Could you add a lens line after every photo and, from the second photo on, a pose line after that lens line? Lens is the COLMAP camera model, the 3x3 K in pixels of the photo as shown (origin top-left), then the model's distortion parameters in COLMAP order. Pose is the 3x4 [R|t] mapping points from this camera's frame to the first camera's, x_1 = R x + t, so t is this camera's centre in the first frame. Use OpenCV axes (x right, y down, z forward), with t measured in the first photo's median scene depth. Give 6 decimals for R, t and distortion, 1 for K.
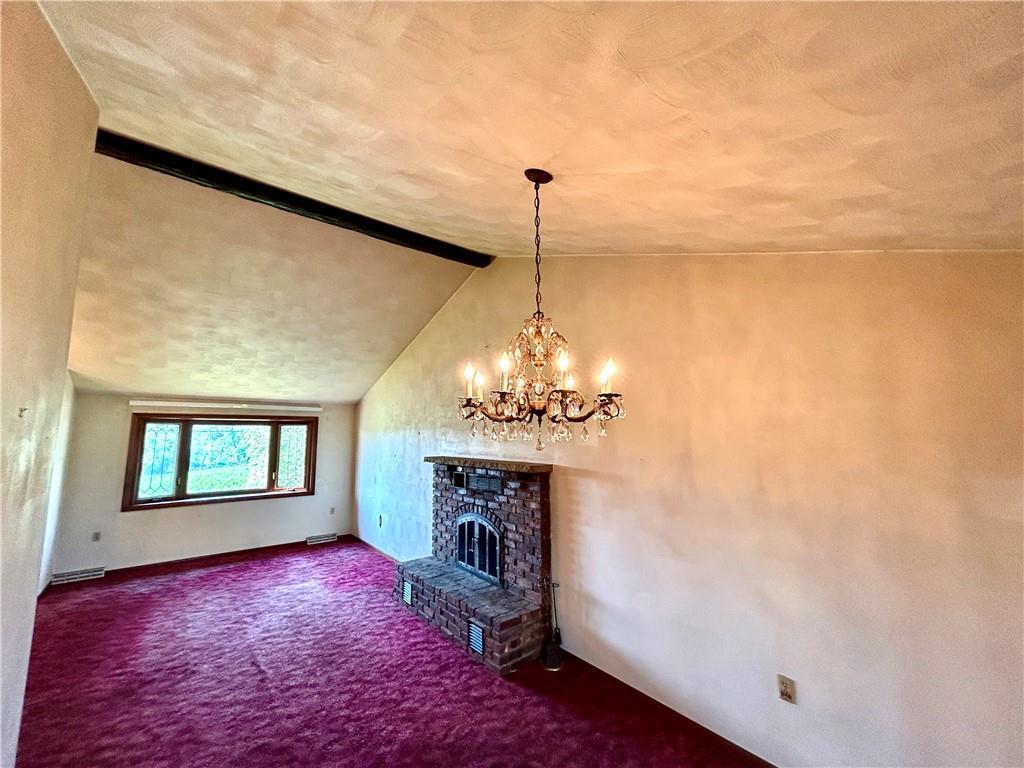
lens RADIAL K [[414.1, 0, 514.7], [0, 414.1, 381.7], [0, 0, 1]] dist [-0.000219, 0.000716]
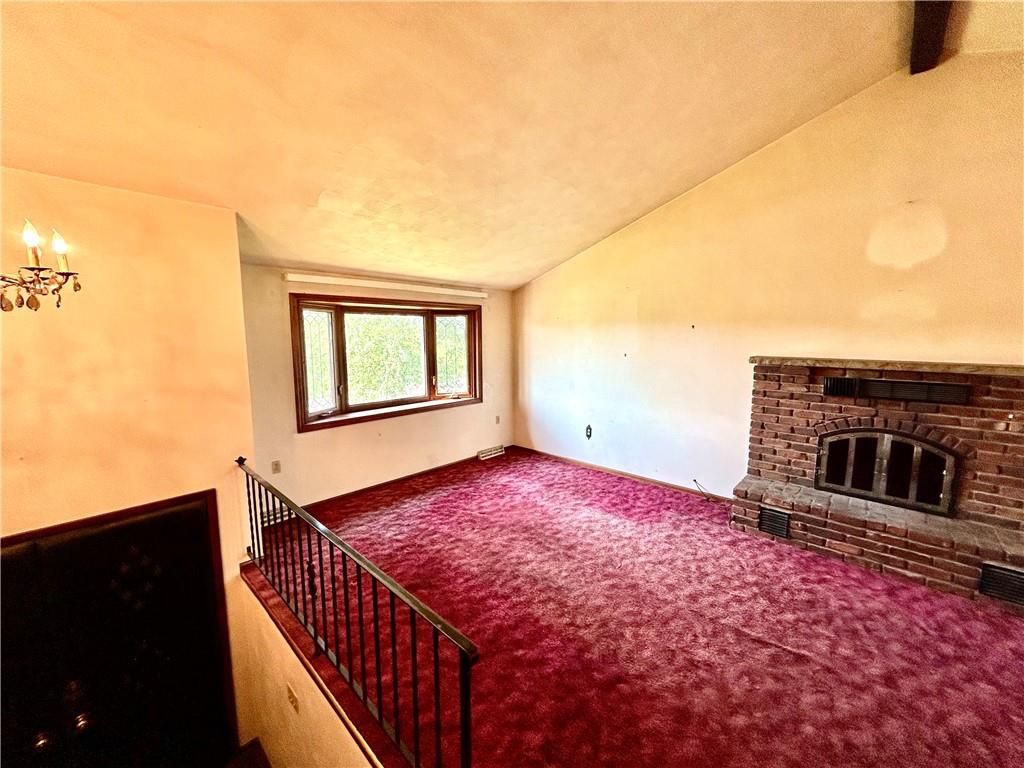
lens RADIAL K [[414.1, 0, 514.7], [0, 414.1, 381.7], [0, 0, 1]] dist [-0.000219, 0.000716]
pose [[0.990277, -0.010866, 0.138688, -0.906265], [-0.023227, 0.970035, 0.241852, 0.061035], [-0.137160, -0.242721, 0.960351, 0.377015]]
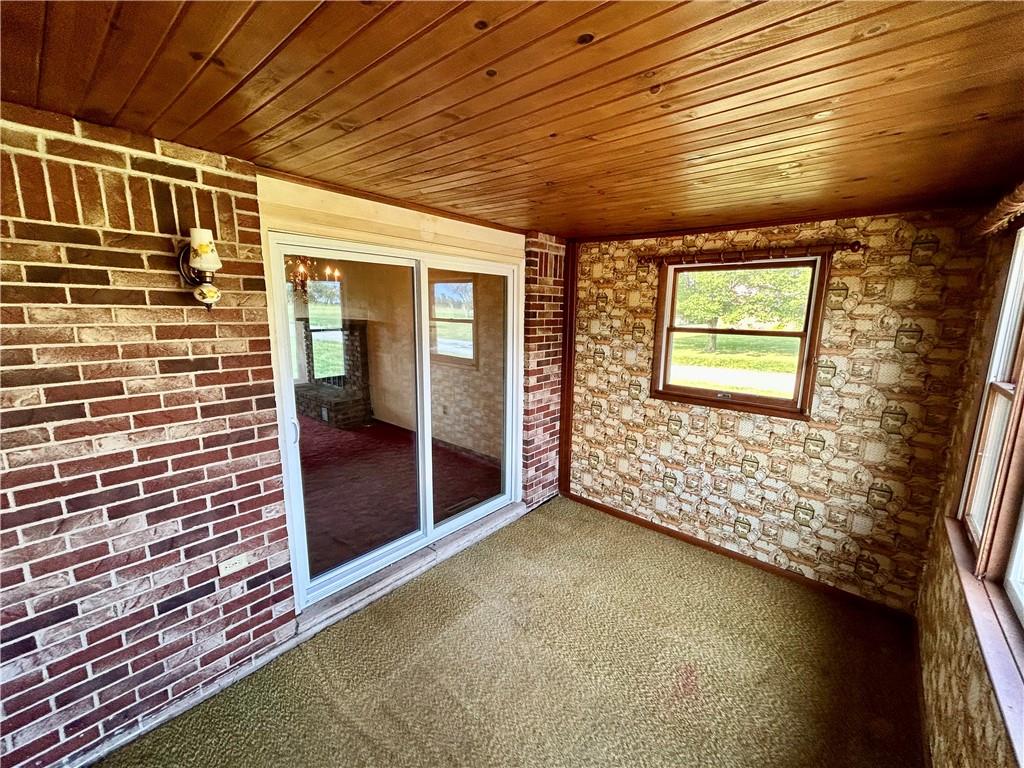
lens RADIAL K [[414.1, 0, 514.7], [0, 414.1, 381.7], [0, 0, 1]] dist [-0.000219, 0.000716]
pose [[0.986253, -0.014177, 0.164630, 0.350734], [-0.034906, 0.955955, 0.291430, -0.062696], [-0.161511, -0.293170, 0.942319, -0.660190]]
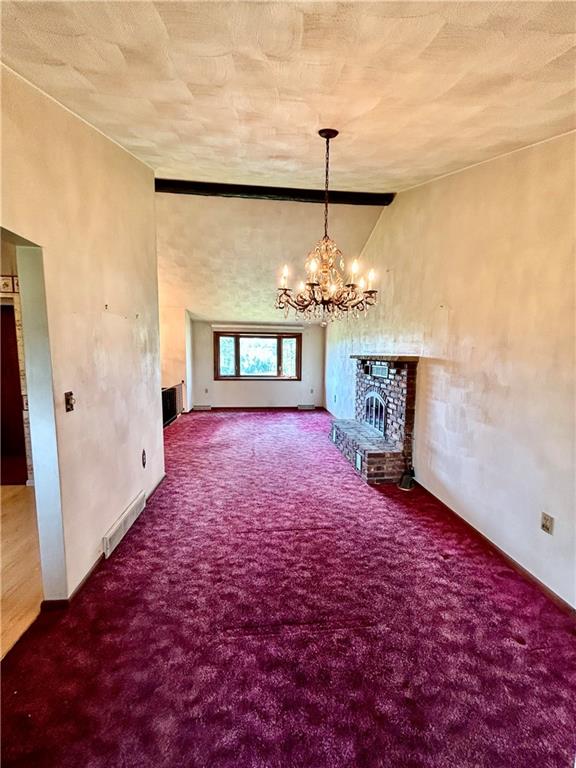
lens RADIAL K [[310.6, 0, 289.5], [0, 310.6, 387.3], [0, 0, 1]] dist [-0.000219, 0.000716]
pose [[0.835164, 0.074662, -0.544910, 0.257390], [0.052921, 0.975238, 0.214734, 0.052726], [0.547449, -0.208175, 0.810532, -0.051805]]
